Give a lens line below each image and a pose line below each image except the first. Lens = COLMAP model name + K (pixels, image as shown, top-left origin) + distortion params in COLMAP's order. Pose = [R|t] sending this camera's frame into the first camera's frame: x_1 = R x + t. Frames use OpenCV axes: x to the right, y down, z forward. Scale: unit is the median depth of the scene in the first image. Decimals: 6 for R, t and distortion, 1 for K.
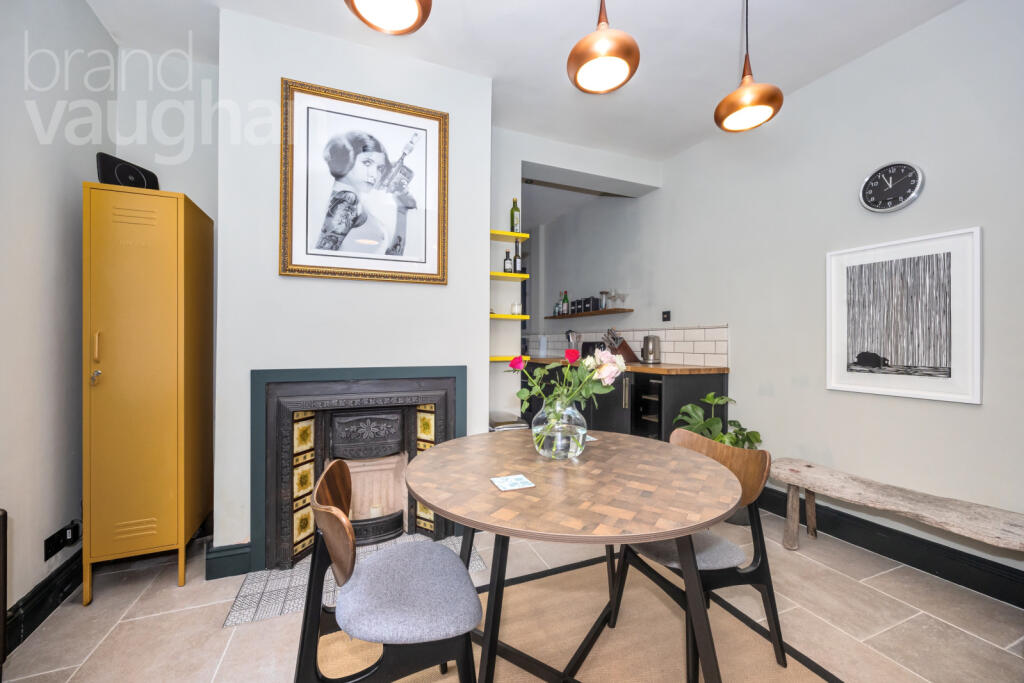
lens RADIAL K [[396.0, 0, 503.8], [0, 396.0, 343.4], [0, 0, 1]] dist [-0.014231, -0.000160]
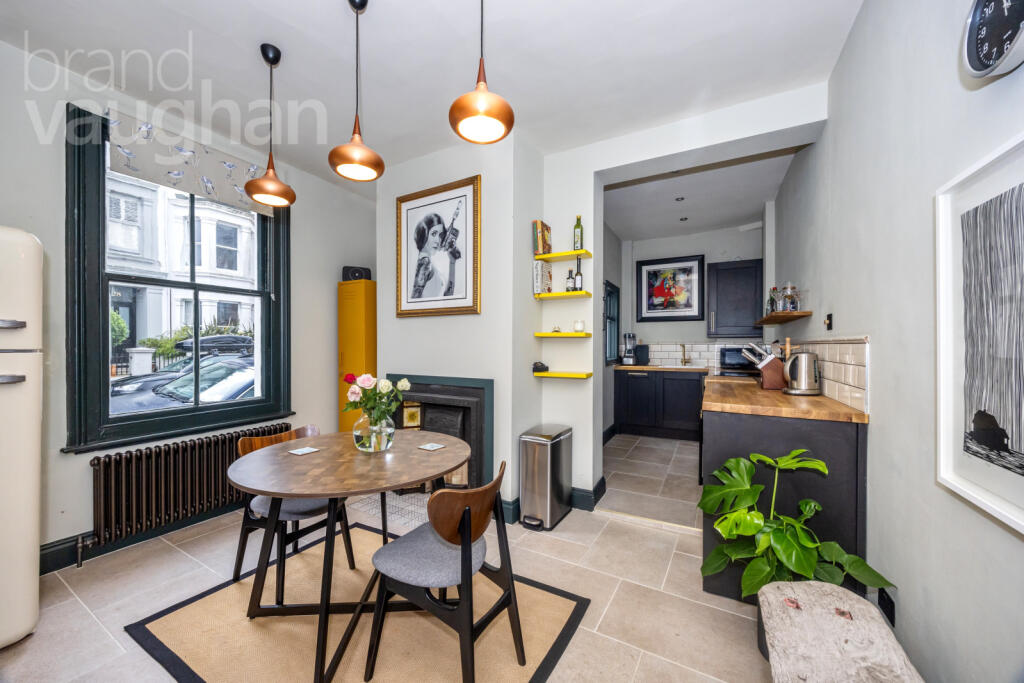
lens RADIAL K [[396.0, 0, 511.4], [0, 396.0, 347.3], [0, 0, 1]] dist [-0.014231, -0.000160]
pose [[0.608886, 0.003126, -0.793252, 0.953952], [-0.000149, 0.999993, 0.003826, -0.049404], [0.793258, -0.002212, 0.608882, 0.338973]]
